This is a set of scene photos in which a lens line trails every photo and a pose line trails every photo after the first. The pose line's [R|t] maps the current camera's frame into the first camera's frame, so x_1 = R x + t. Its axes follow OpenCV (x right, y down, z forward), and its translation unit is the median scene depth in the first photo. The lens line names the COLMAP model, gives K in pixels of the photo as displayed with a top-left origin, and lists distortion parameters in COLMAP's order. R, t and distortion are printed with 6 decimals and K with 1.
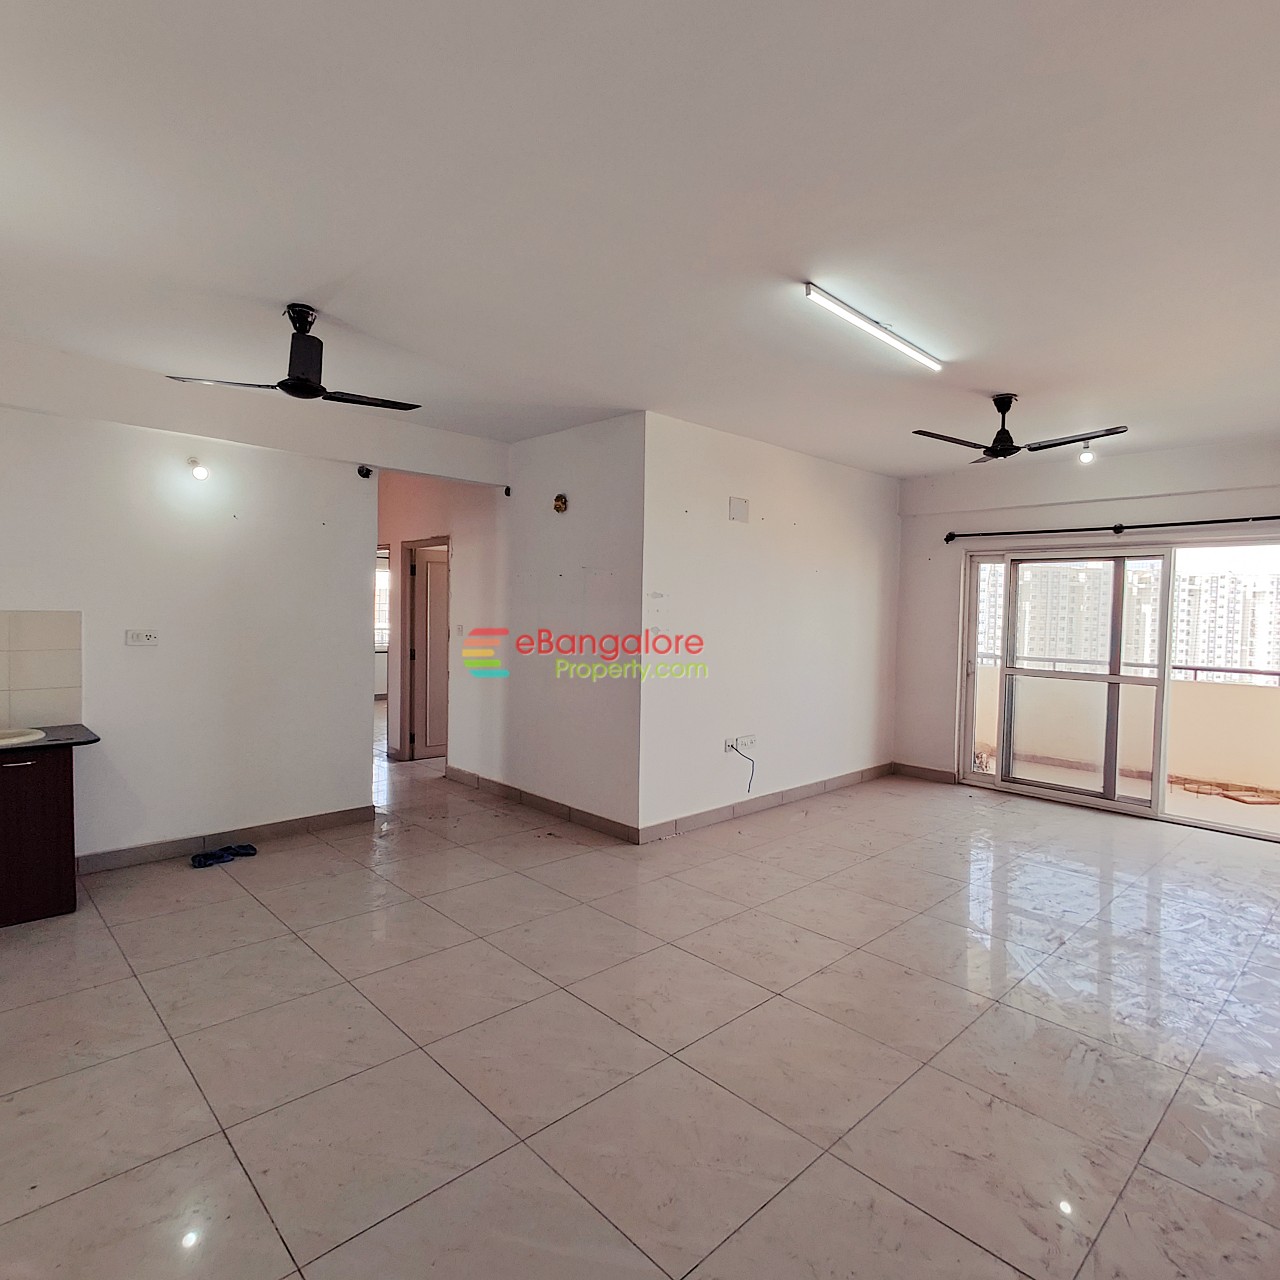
lens RADIAL K [[737.7, 0, 659.7], [0, 737.7, 621.6], [0, 0, 1]] dist [0.002074, 0.007827]
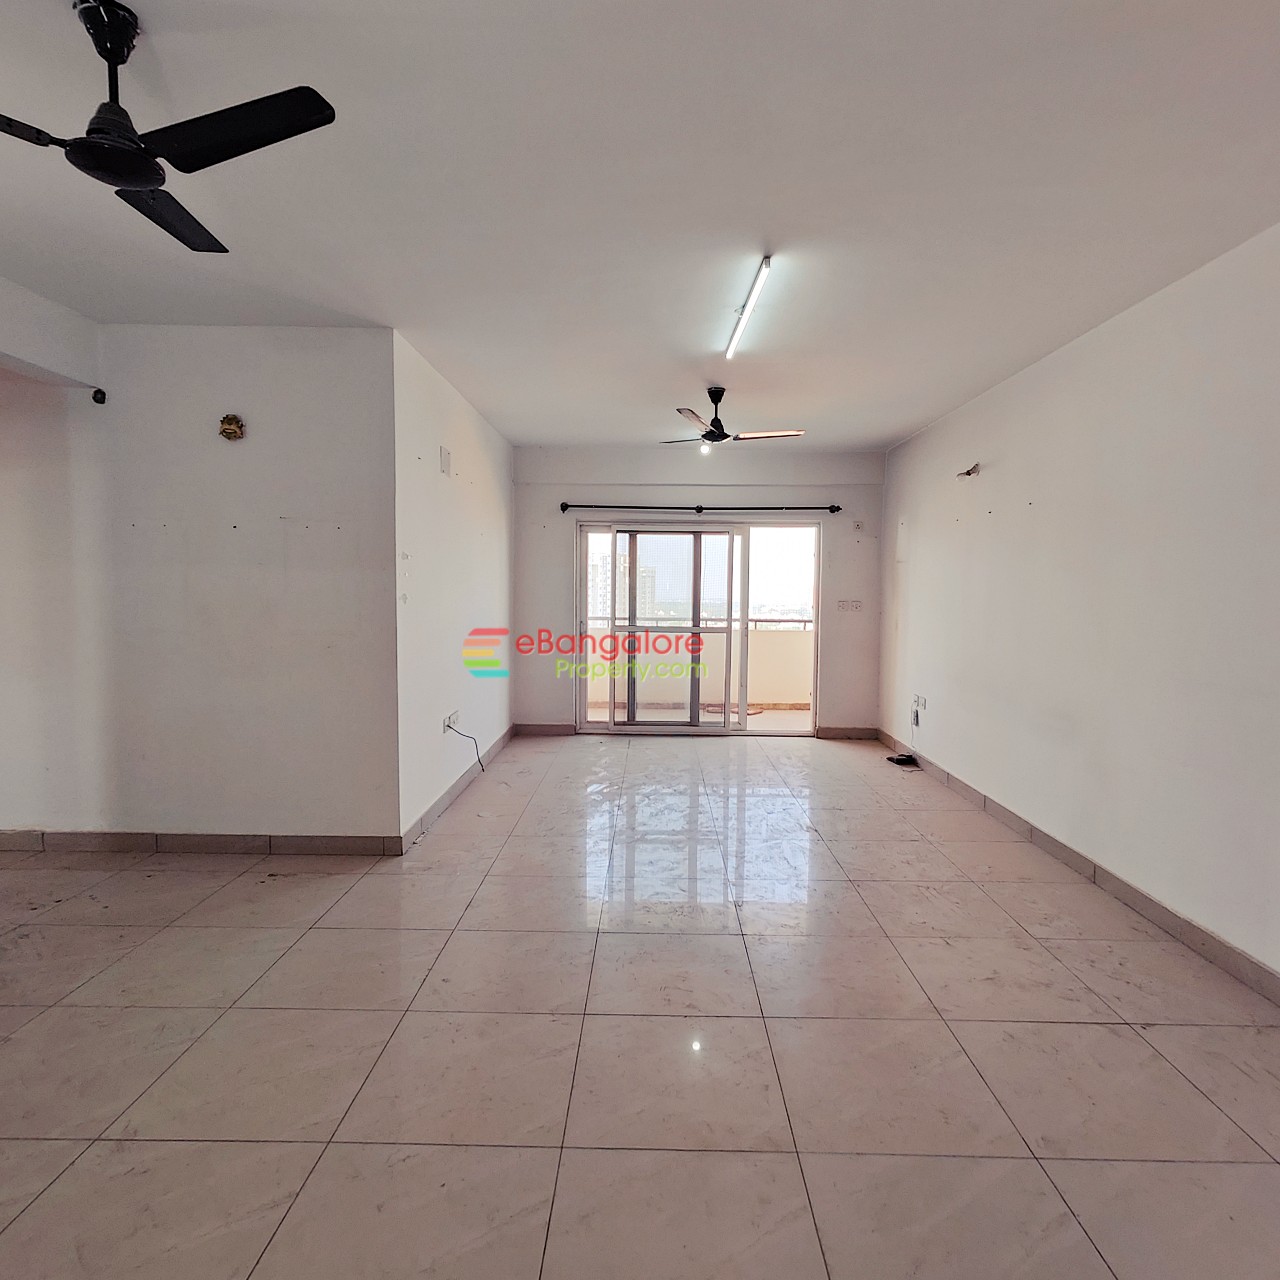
lens RADIAL K [[737.7, 0, 646.5], [0, 737.7, 622.8], [0, 0, 1]] dist [0.002074, 0.007827]
pose [[0.716580, -0.046950, 0.695923, -0.316347], [0.016869, 0.998607, 0.050001, 0.001755], [-0.697301, -0.024091, 0.716373, 0.169245]]
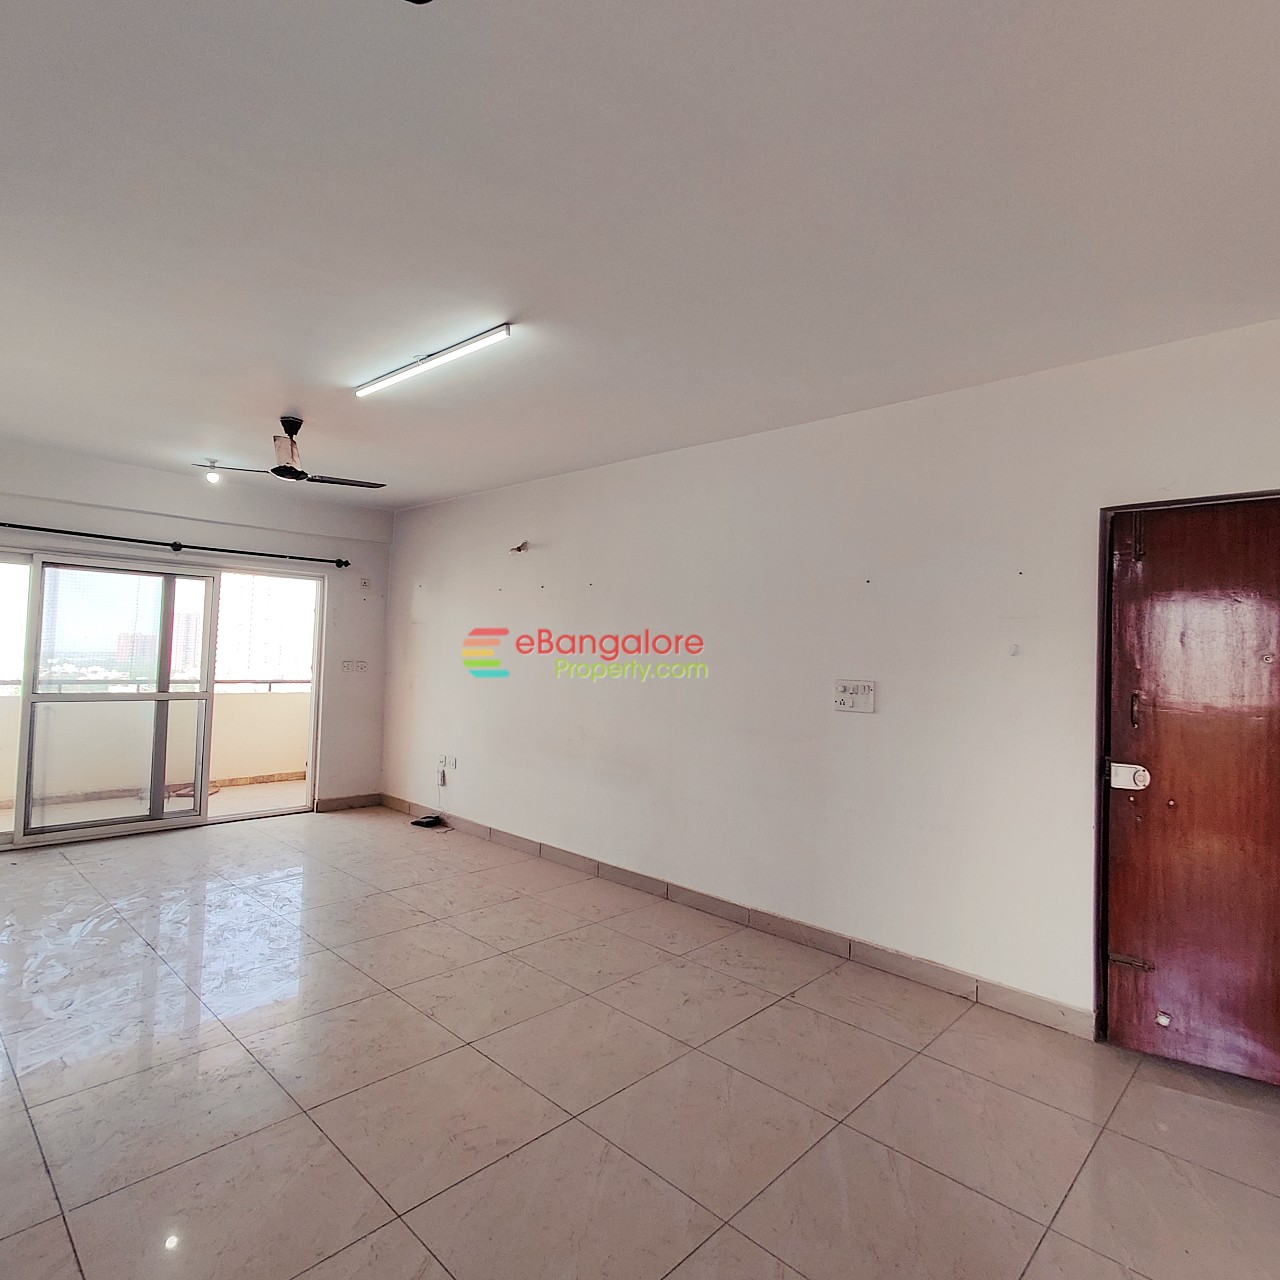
lens RADIAL K [[737.7, 0, 627.4], [0, 737.7, 633.8], [0, 0, 1]] dist [0.002074, 0.007827]
pose [[-0.004675, 0.006072, 0.999971, -0.386716], [-0.016081, 0.999852, -0.006147, -0.010733], [-0.999860, -0.016109, -0.004576, 0.391985]]
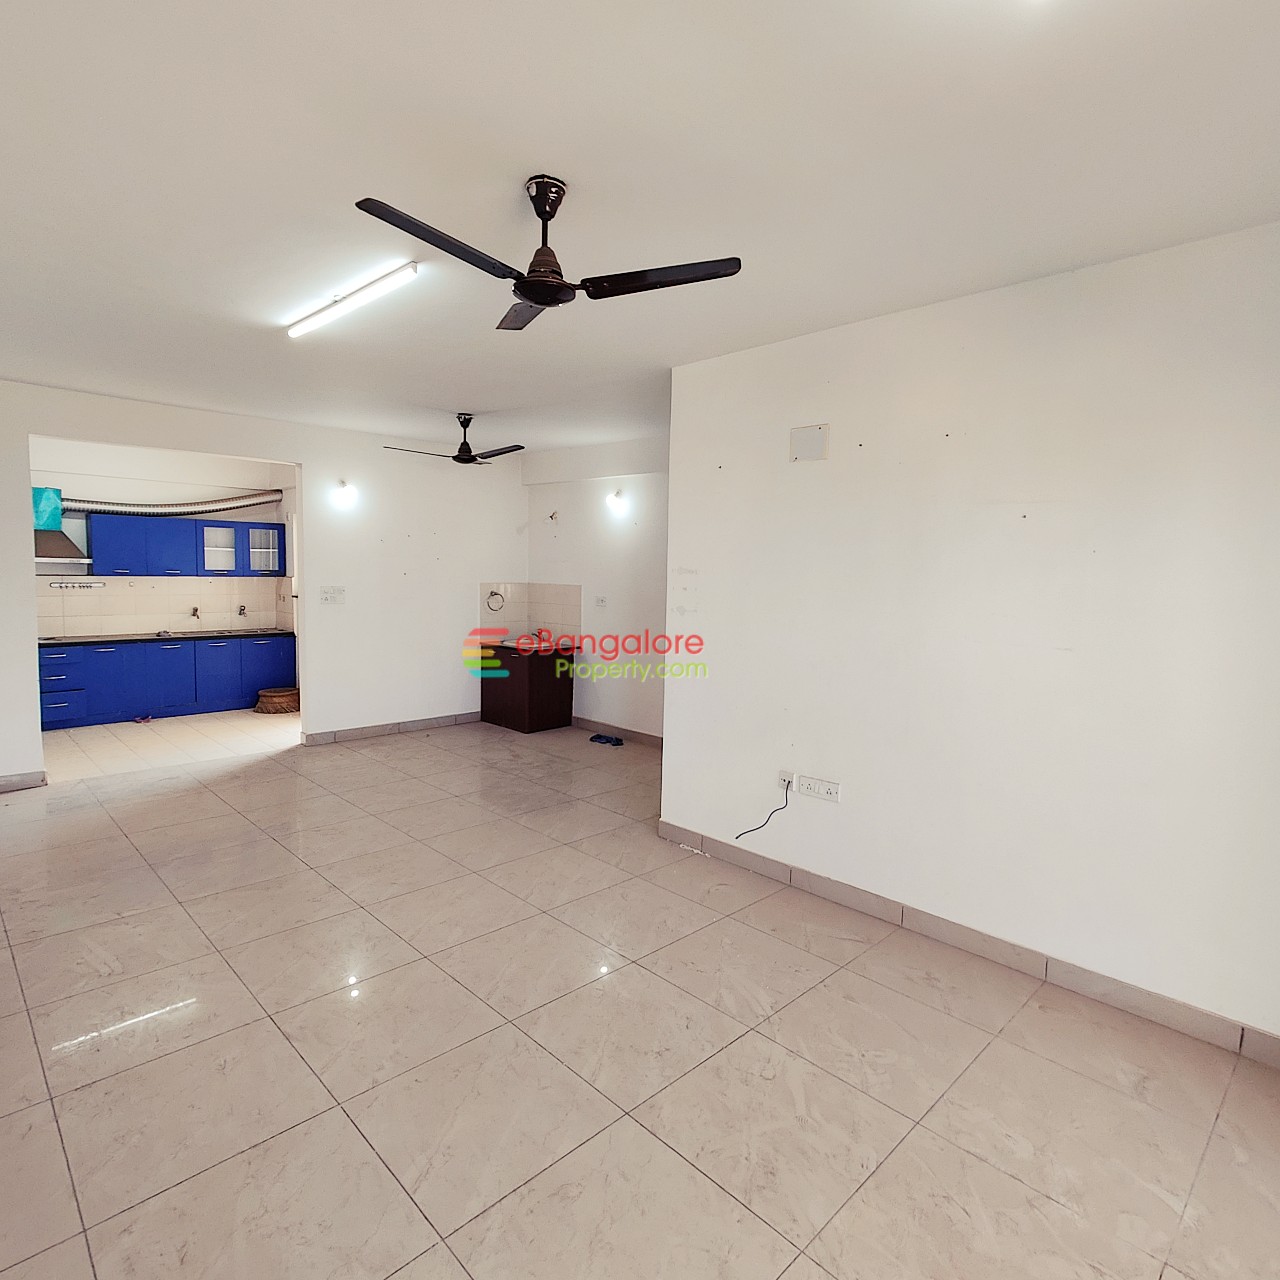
lens RADIAL K [[737.7, 0, 633.3], [0, 737.7, 629.4], [0, 0, 1]] dist [0.002074, 0.007827]
pose [[0.001020, 0.062456, -0.998047, 0.720640], [-0.032659, 0.997517, 0.062390, -0.016602], [0.999466, 0.032531, 0.003057, 0.763346]]
